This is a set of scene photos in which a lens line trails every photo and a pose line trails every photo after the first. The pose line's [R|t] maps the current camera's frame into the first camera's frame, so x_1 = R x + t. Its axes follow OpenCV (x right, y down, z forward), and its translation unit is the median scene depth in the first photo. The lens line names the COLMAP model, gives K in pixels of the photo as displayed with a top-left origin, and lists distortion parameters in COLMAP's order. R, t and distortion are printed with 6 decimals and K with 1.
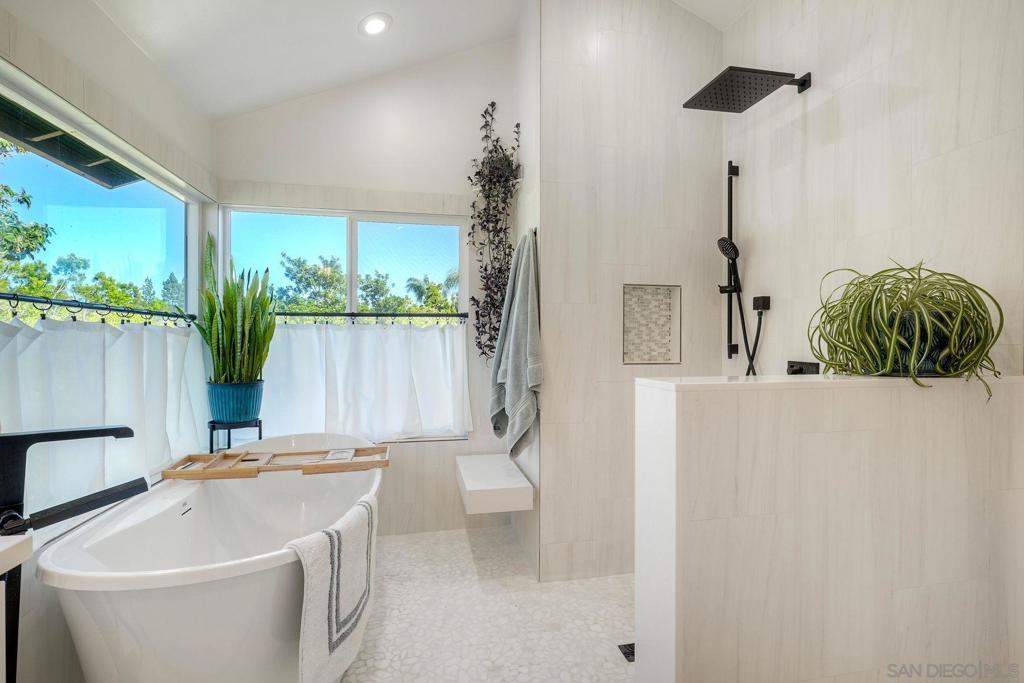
lens RADIAL K [[468.6, 0, 508.1], [0, 468.6, 340.7], [0, 0, 1]] dist [-0.005835, -0.001022]
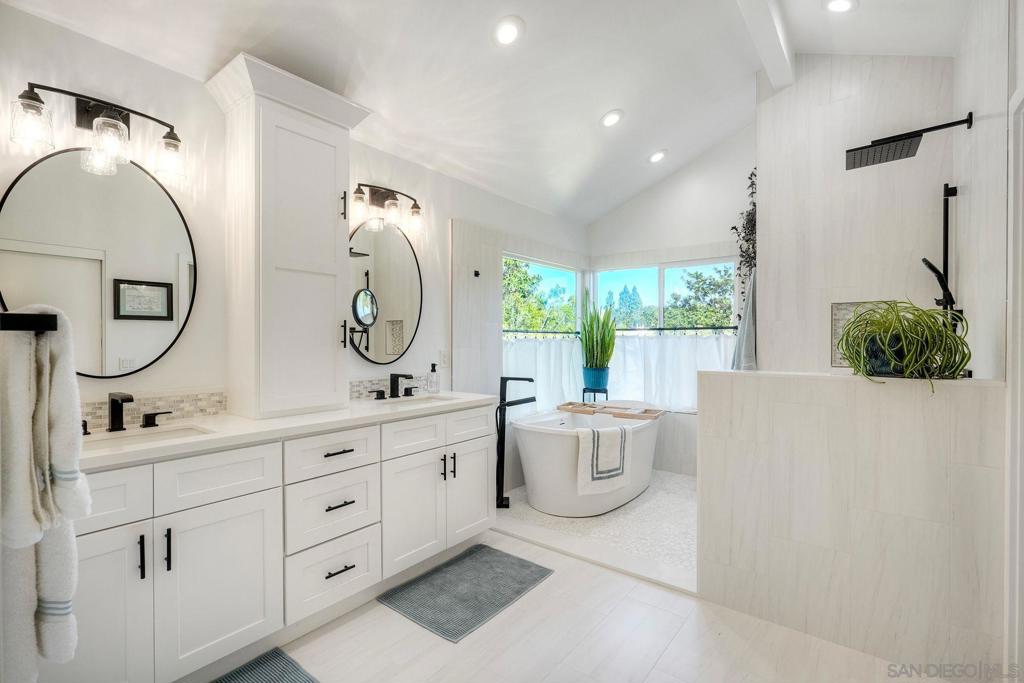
lens RADIAL K [[468.6, 0, 518.6], [0, 468.6, 343.0], [0, 0, 1]] dist [-0.005835, -0.001022]
pose [[0.654384, 0.004170, -0.756151, 0.598210], [0.000541, 0.999982, 0.005983, -0.019941], [0.756162, -0.004324, 0.654370, -0.425843]]
